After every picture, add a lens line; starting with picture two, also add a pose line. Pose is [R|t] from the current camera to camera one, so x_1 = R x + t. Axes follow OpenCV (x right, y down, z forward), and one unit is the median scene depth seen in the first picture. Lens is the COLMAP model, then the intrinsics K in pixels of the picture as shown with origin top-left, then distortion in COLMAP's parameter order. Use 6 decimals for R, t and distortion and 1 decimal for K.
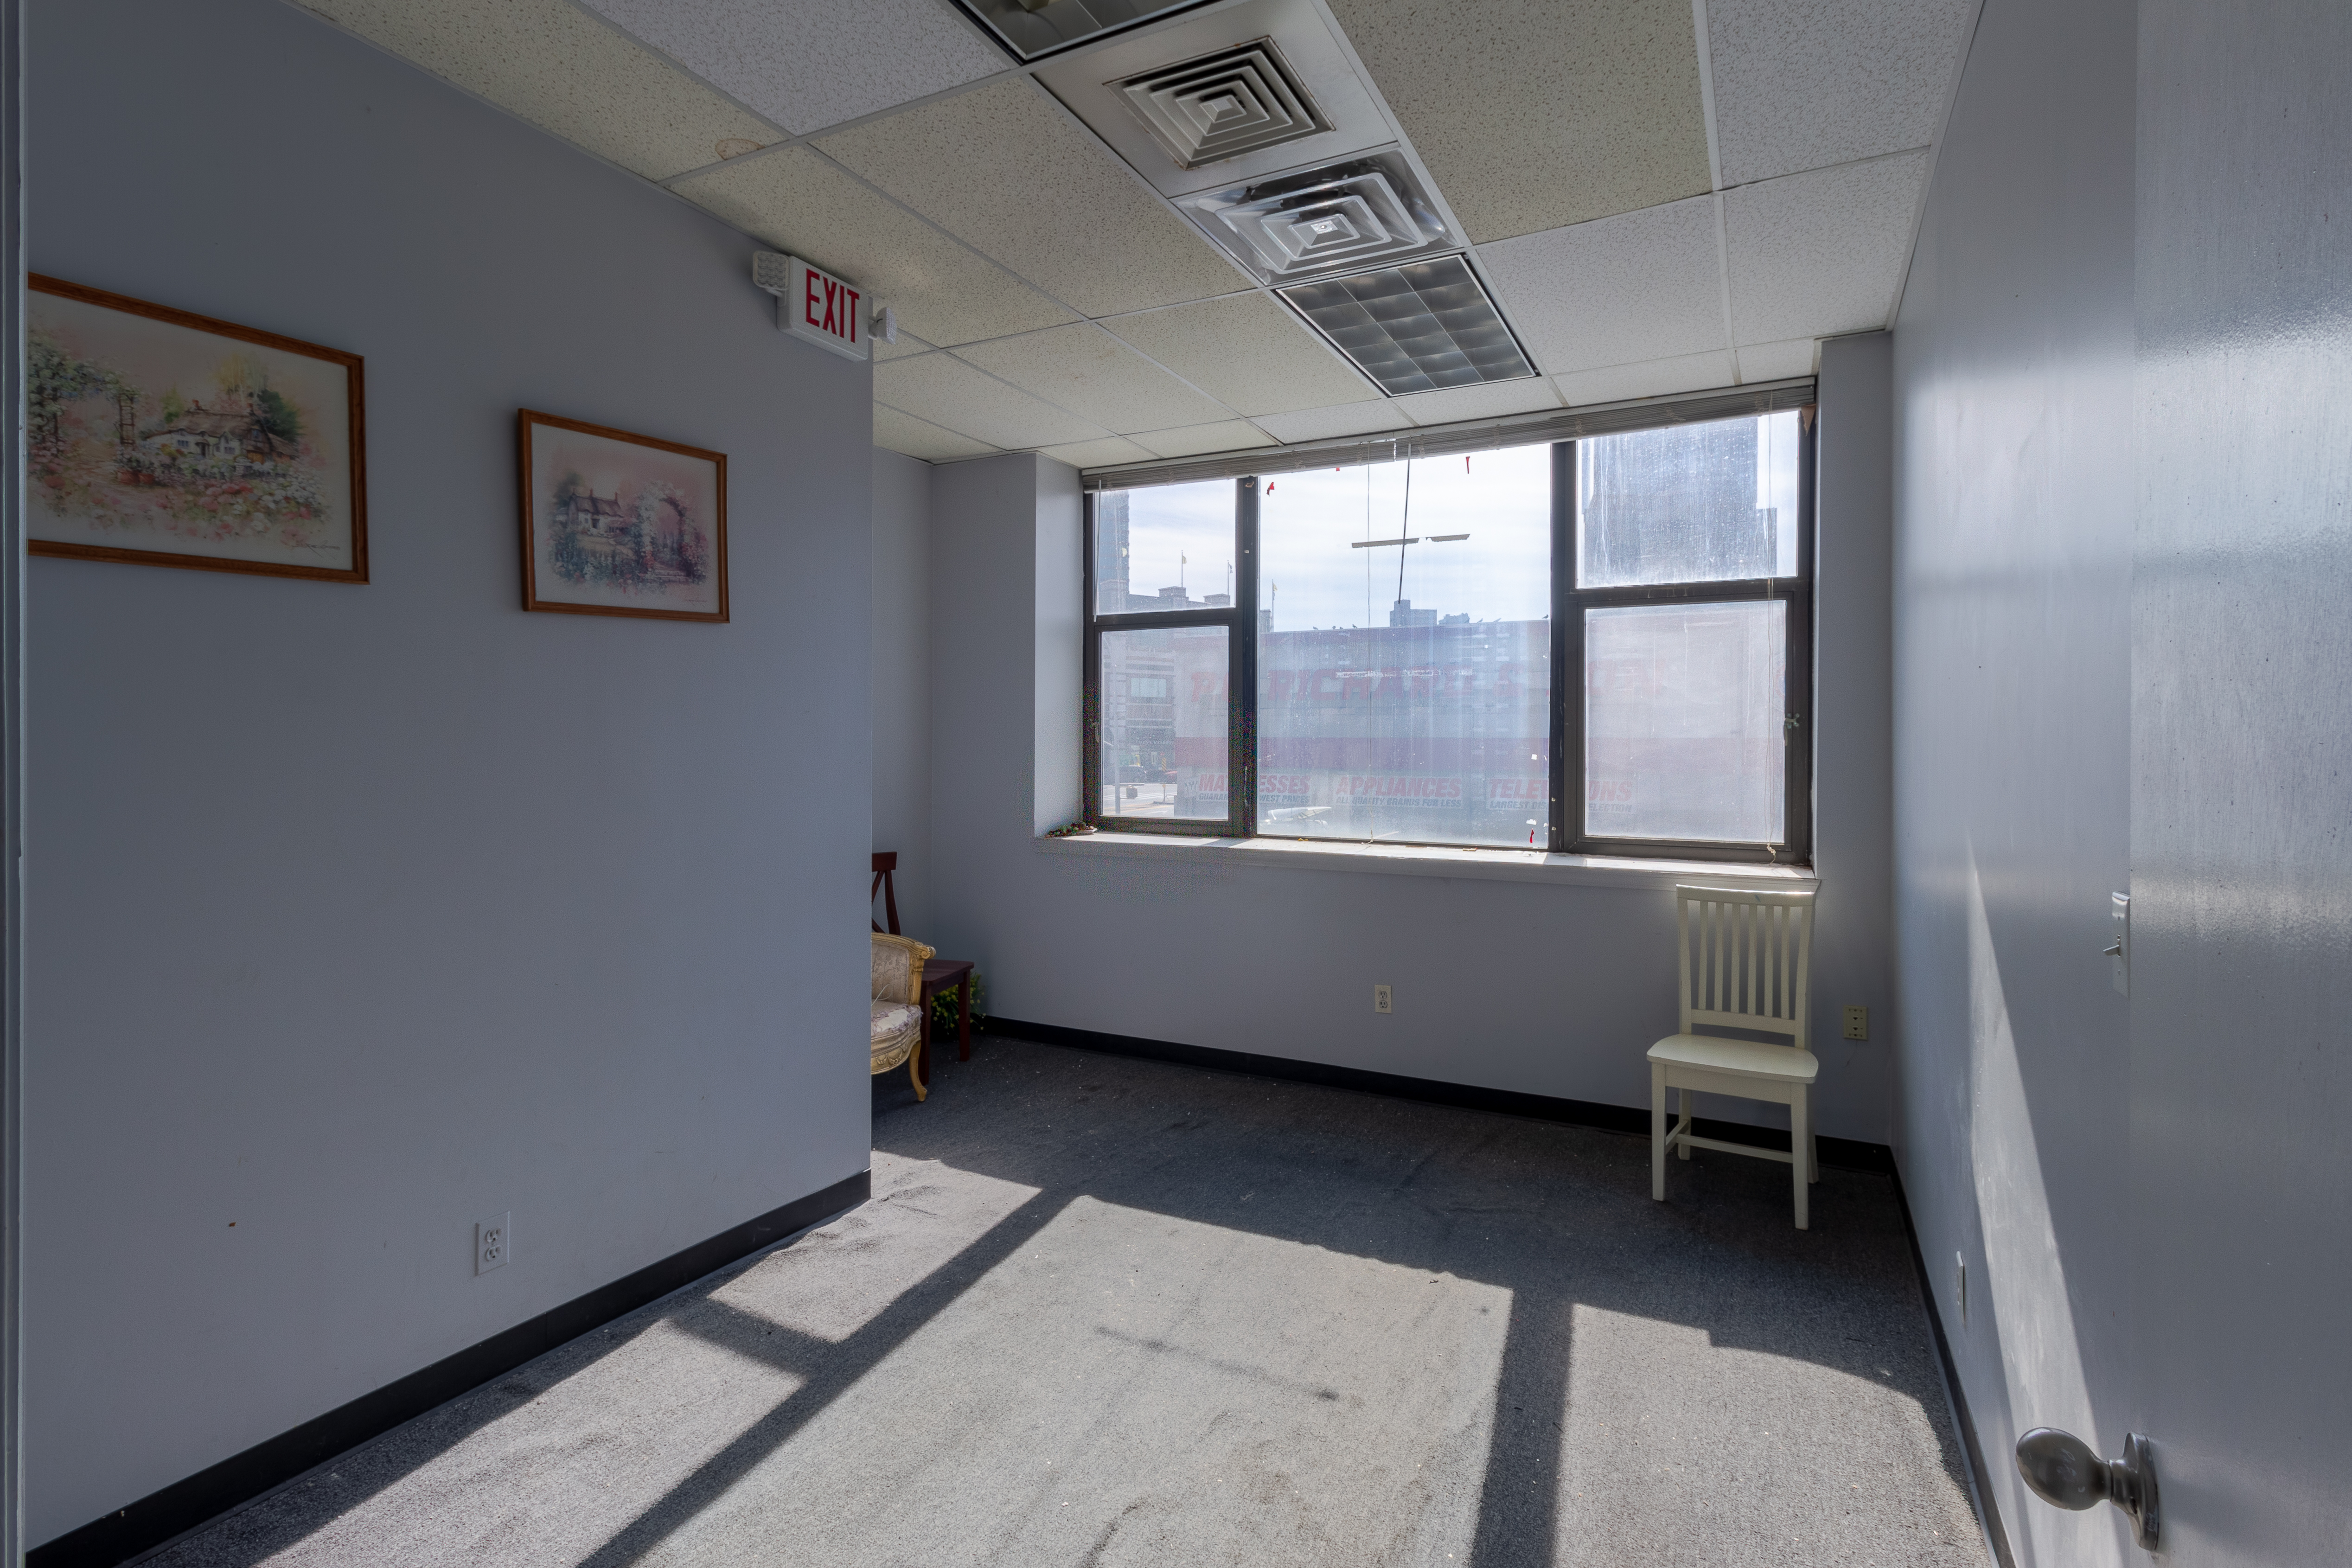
lens RADIAL K [[1120.6, 0, 1176.0], [0, 1120.6, 784.0], [0, 0, 1]] dist [0.000396, 0.000055]
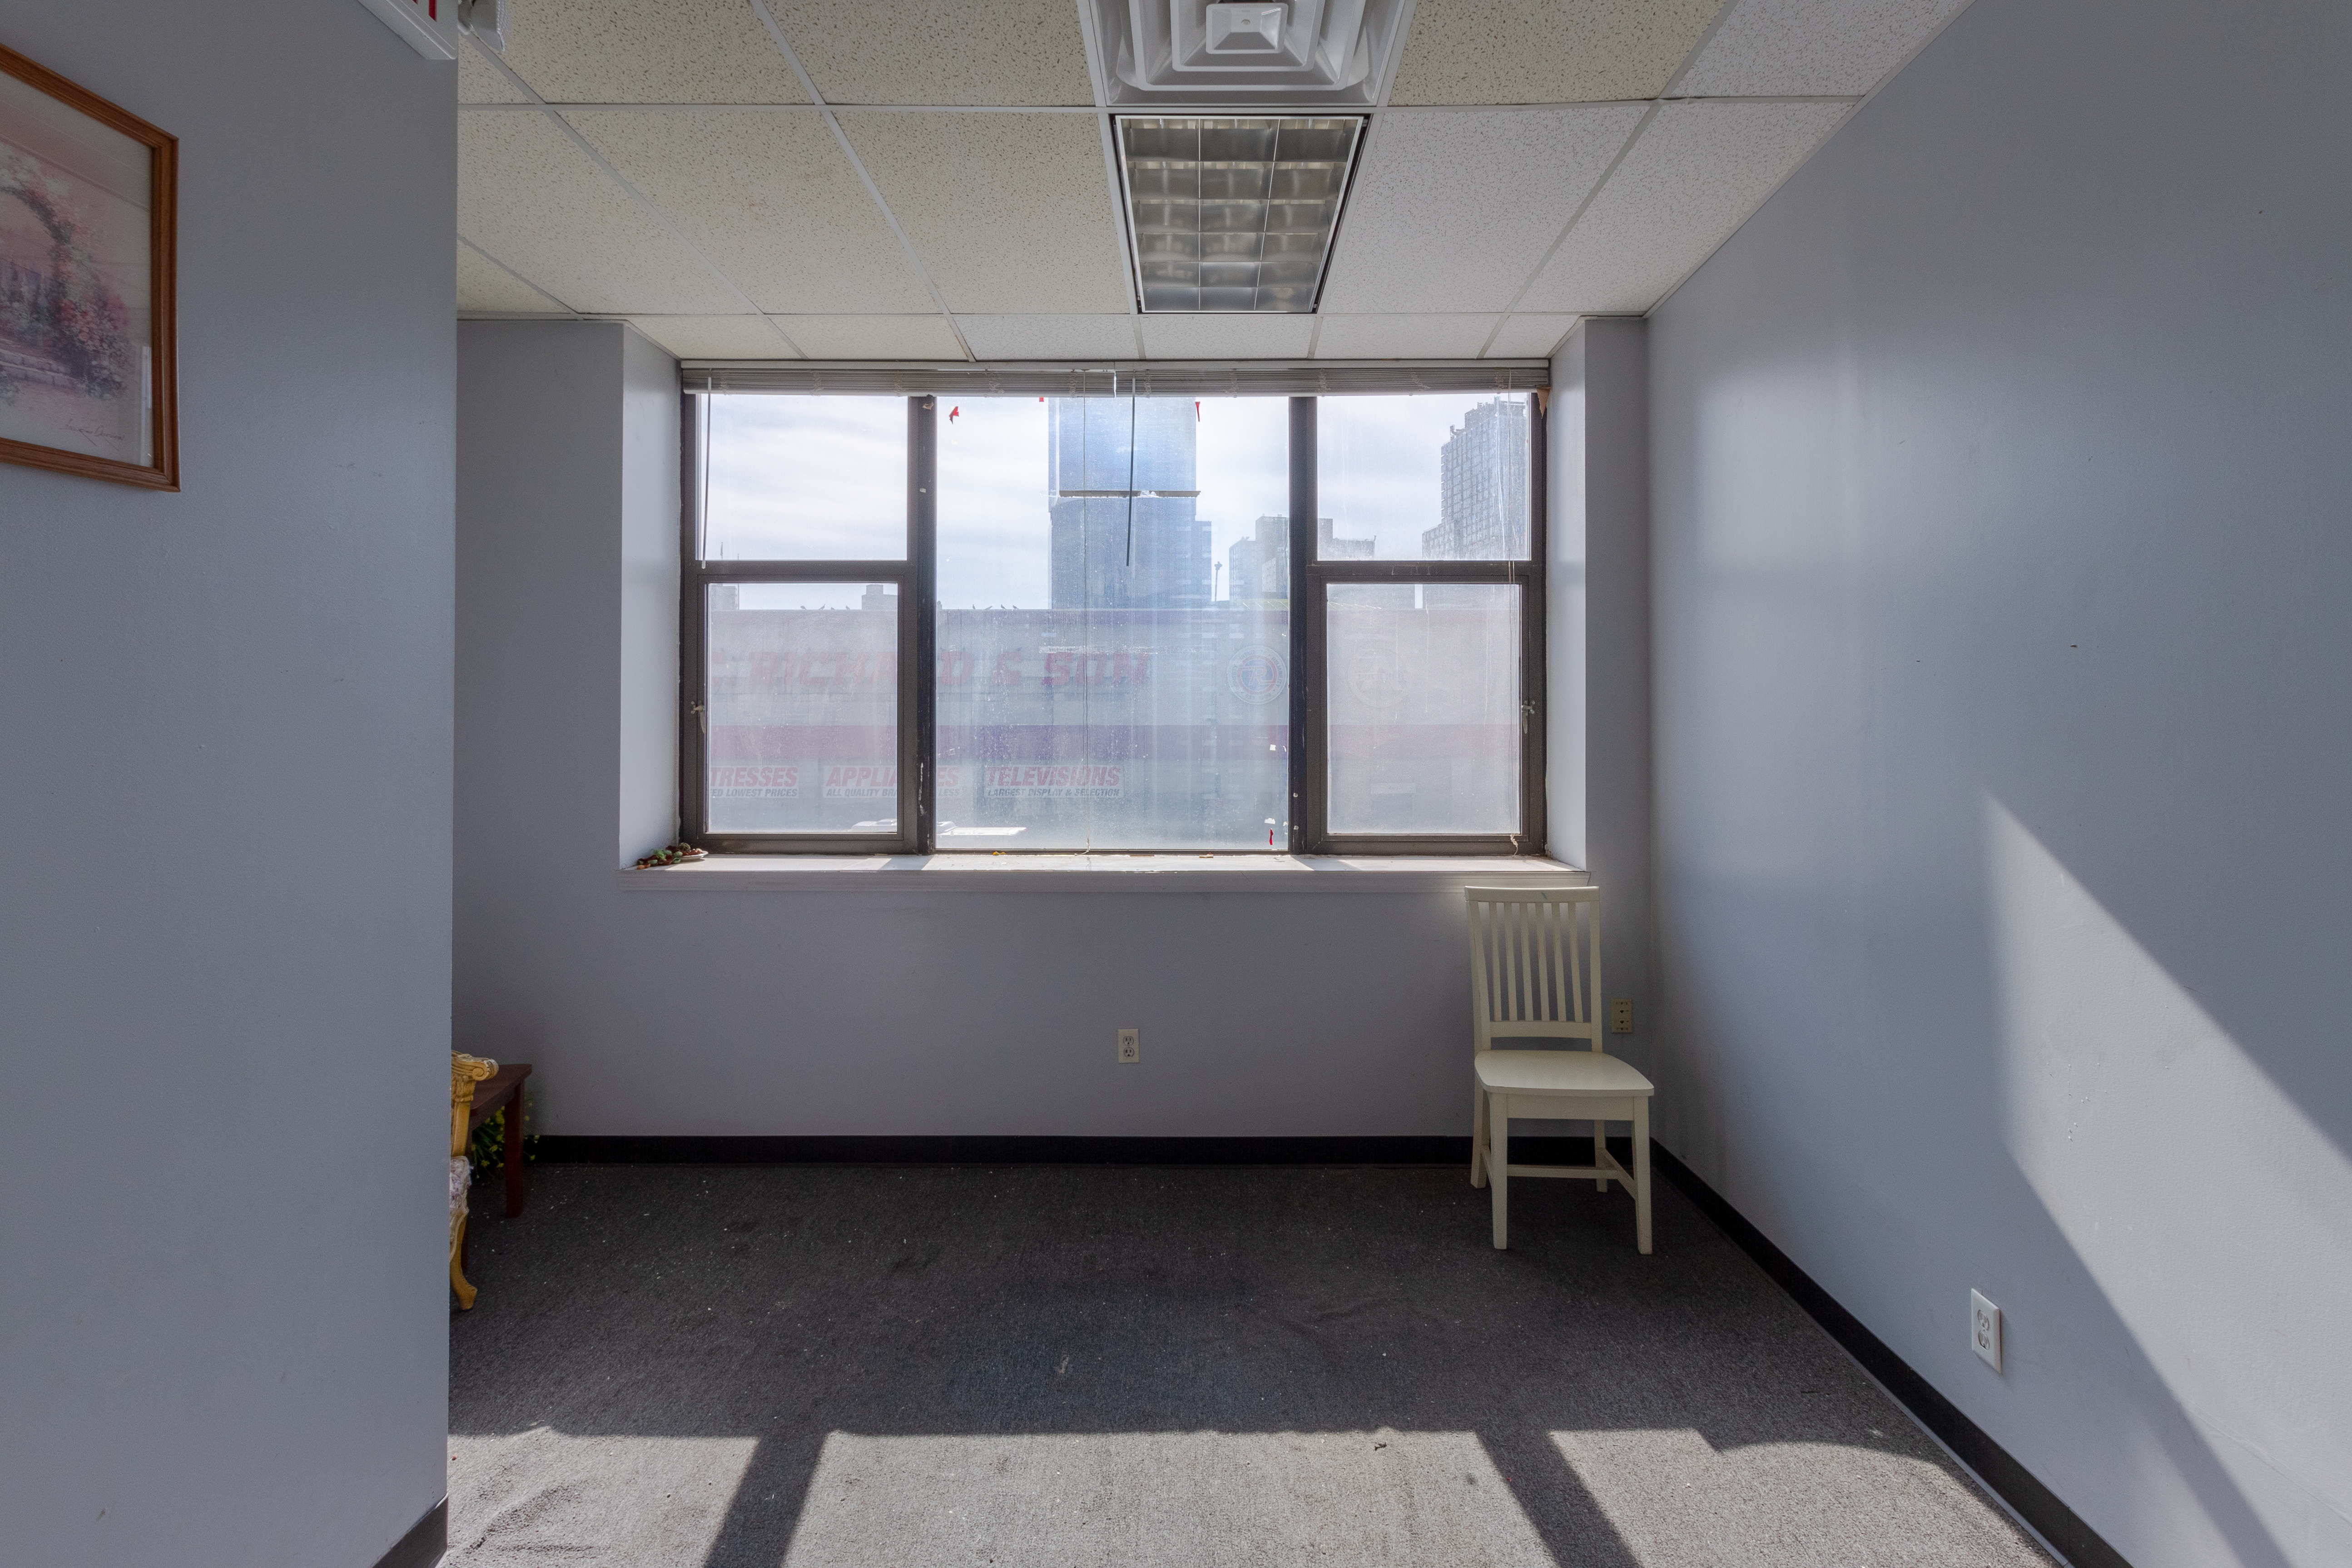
lens RADIAL K [[1121.4, 0, 1176.7], [0, 1121.4, 740.4], [0, 0, 1]] dist [-0.000723, 0.000113]
pose [[0.890903, -0.008569, 0.454114, -0.155140], [0.020884, 0.999537, -0.022110, -0.012272], [-0.453714, 0.029181, 0.890669, 0.251998]]
